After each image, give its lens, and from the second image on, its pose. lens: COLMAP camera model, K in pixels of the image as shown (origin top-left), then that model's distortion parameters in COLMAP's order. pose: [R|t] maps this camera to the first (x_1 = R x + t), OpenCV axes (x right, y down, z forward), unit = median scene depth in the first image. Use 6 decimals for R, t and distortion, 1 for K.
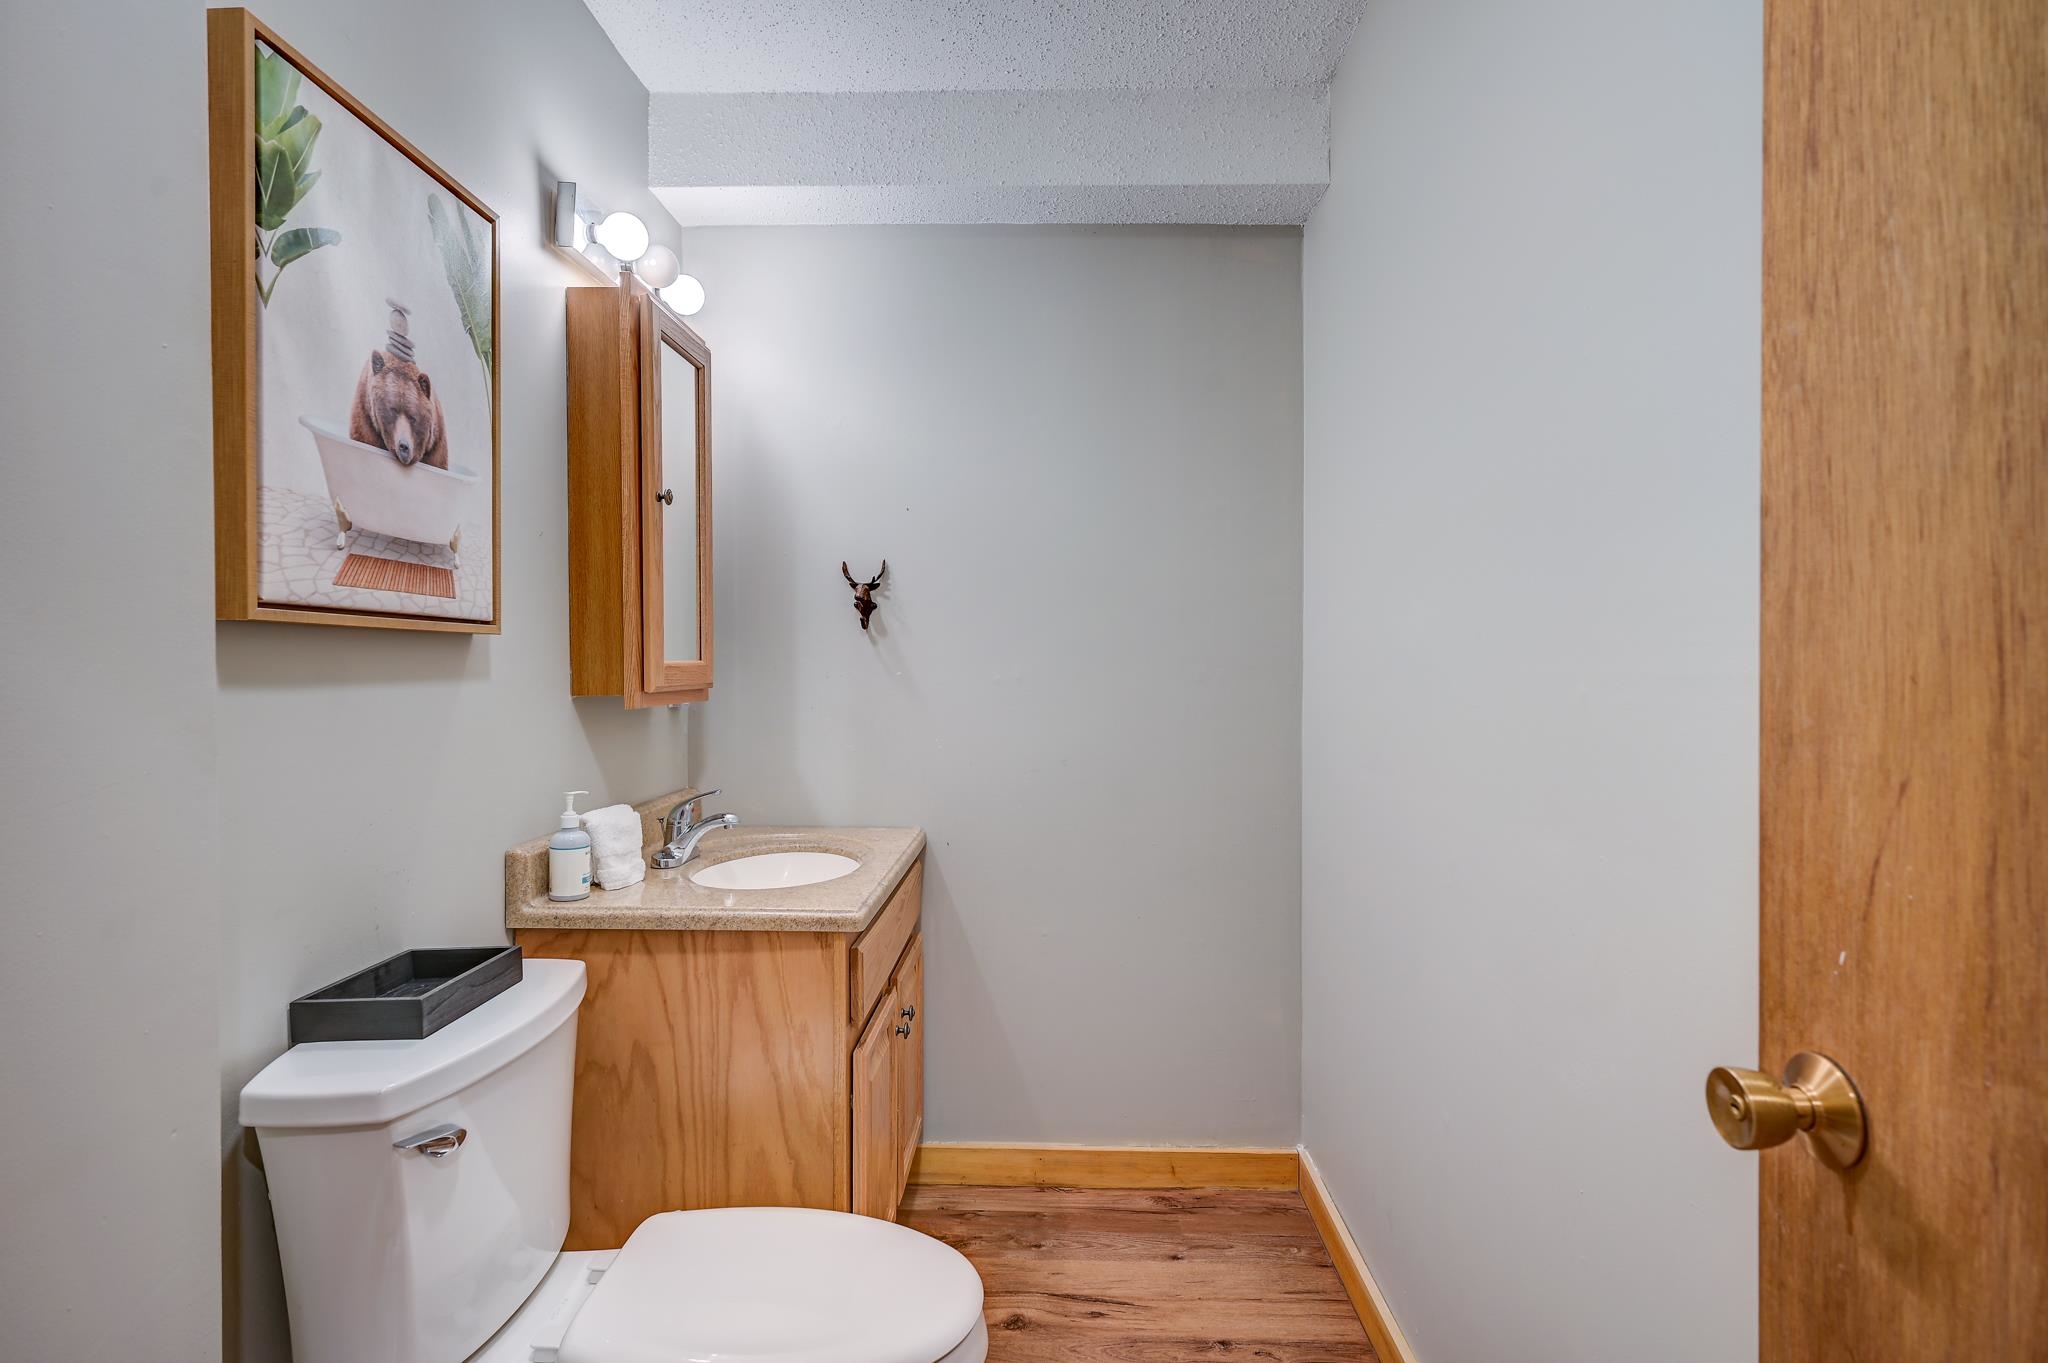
lens RADIAL K [[981.9, 0, 1019.9], [0, 981.9, 669.1], [0, 0, 1]] dist [-0.001215, 0.000425]
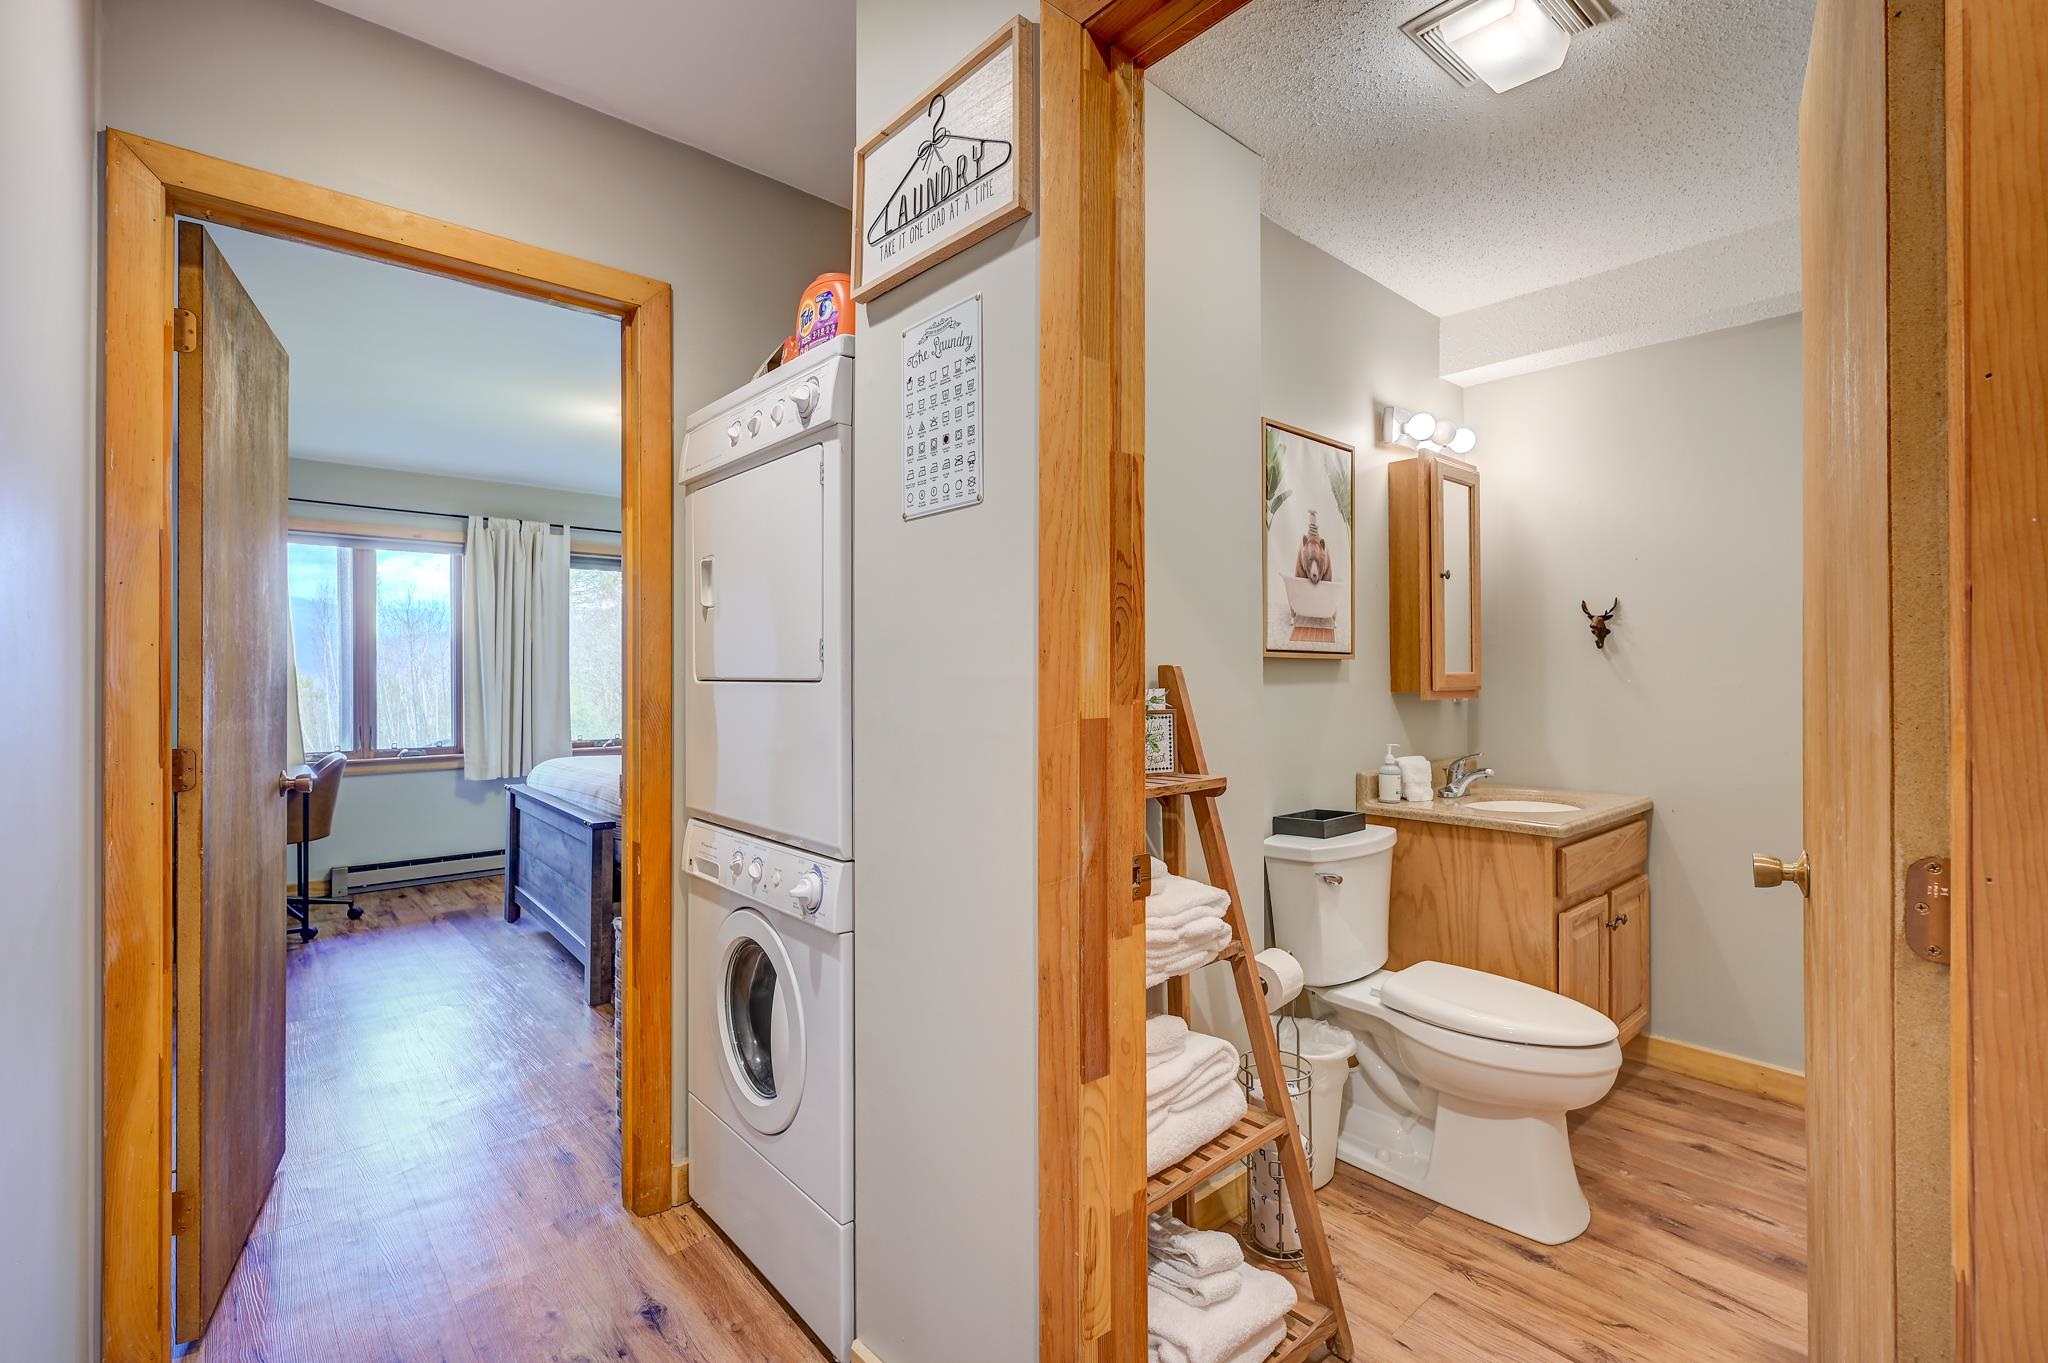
lens RADIAL K [[923.6, 0, 1020.7], [0, 923.6, 677.4], [0, 0, 1]] dist [-0.006797, 0.004256]
pose [[0.682723, 0.001901, -0.730675, 0.402983], [-0.001765, 0.999998, 0.000953, 0.000487], [0.730675, 0.000639, 0.682725, -0.829677]]
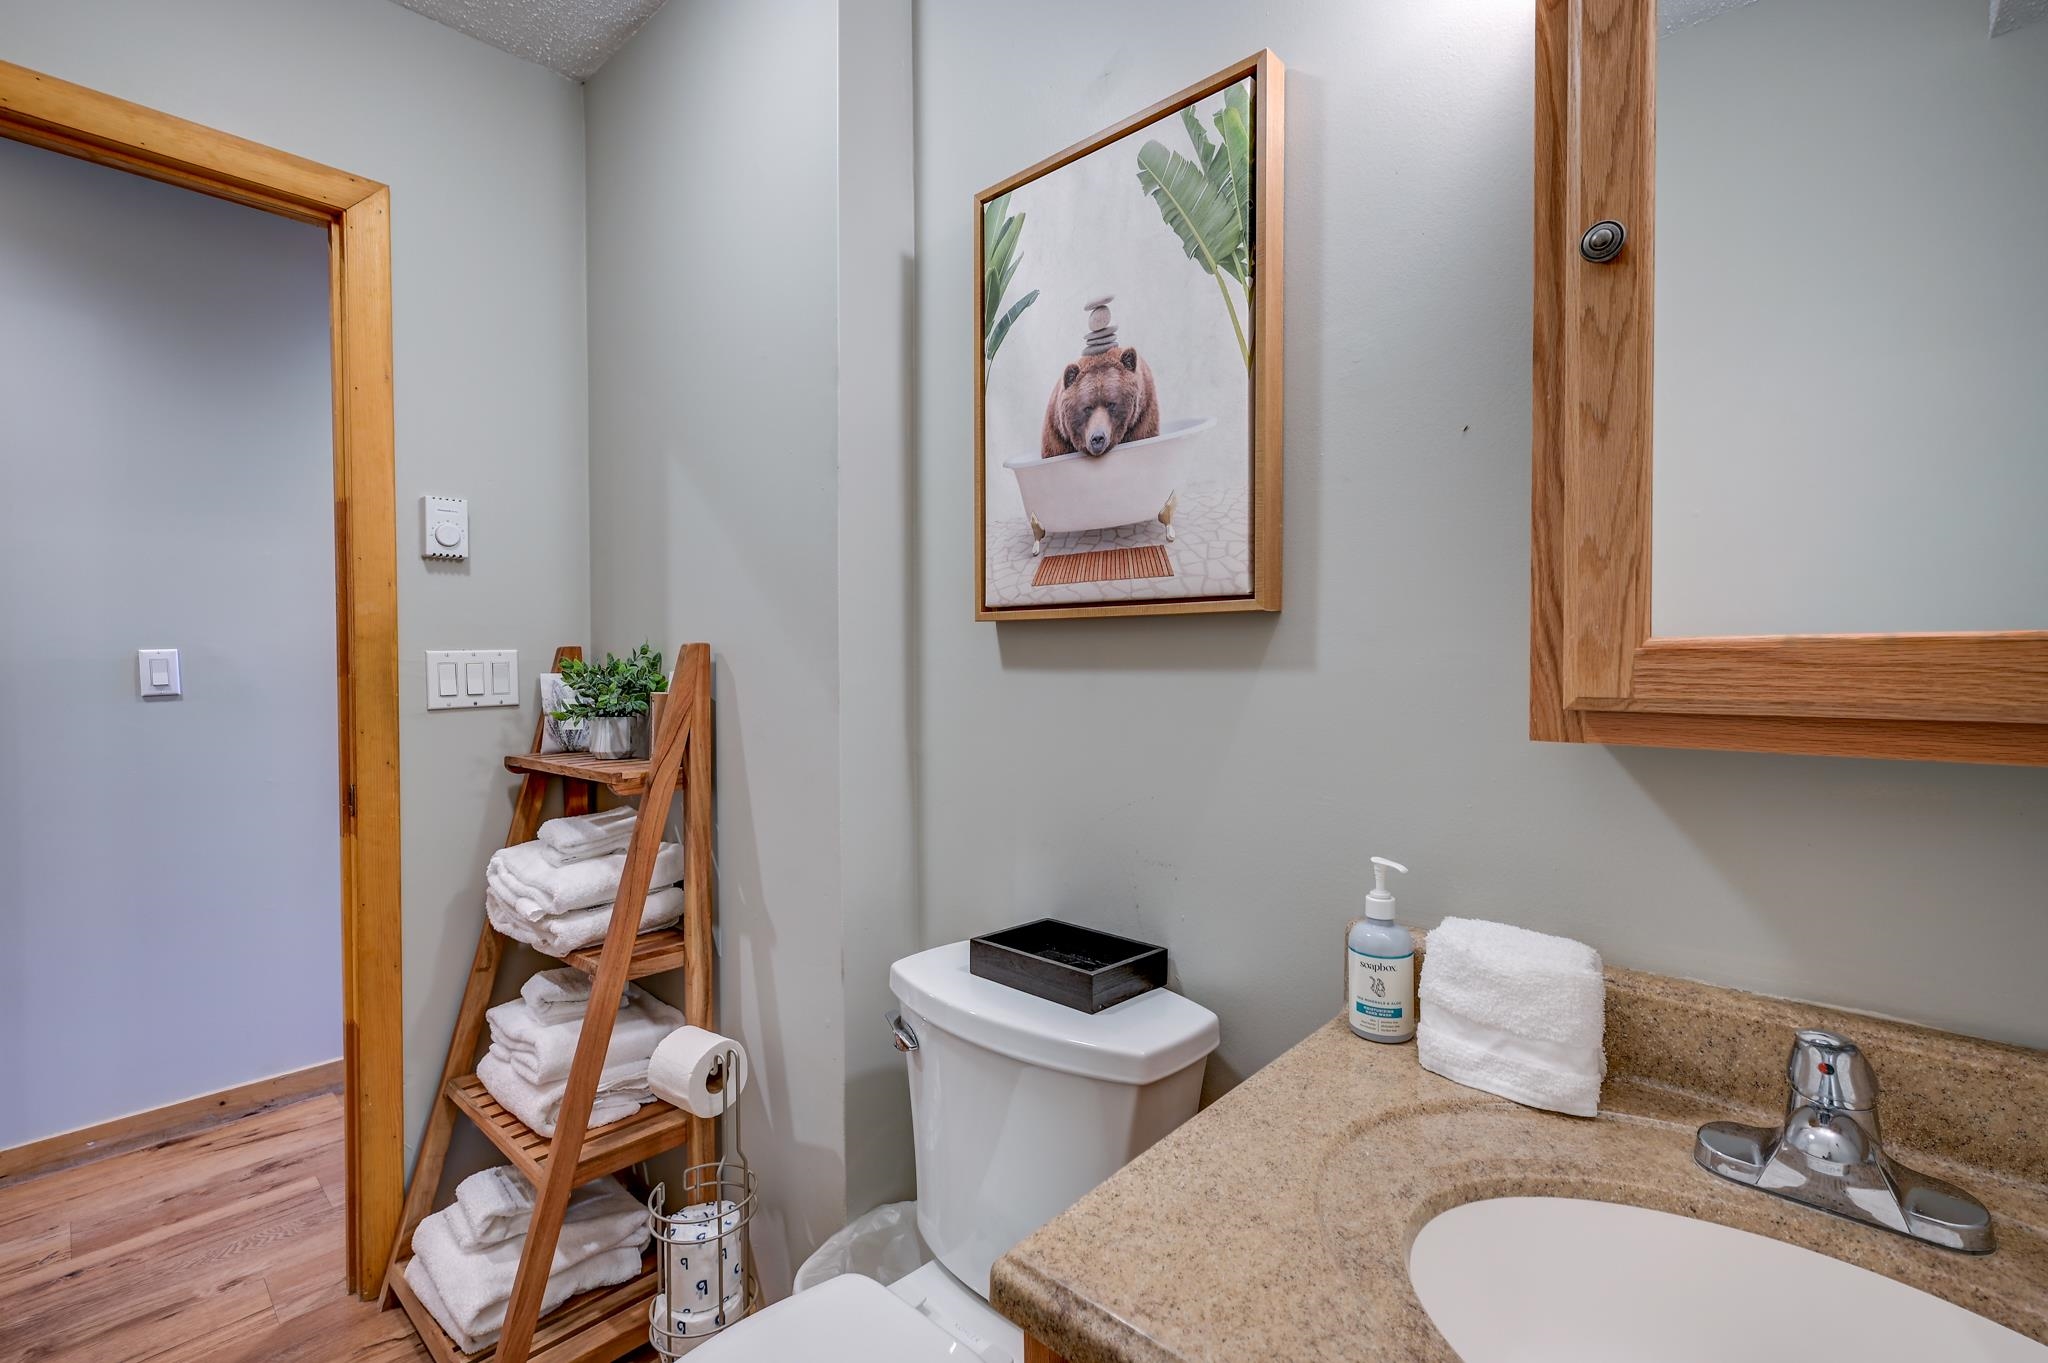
lens RADIAL K [[893.3, 0, 1022.7], [0, 893.3, 677.7], [0, 0, 1]] dist [0.001262, 0.000004]
pose [[-0.648436, 0.014280, -0.761136, 0.128345], [-0.003133, 0.999766, 0.021426, 0.003074], [0.761263, 0.016278, -0.648239, 1.453765]]
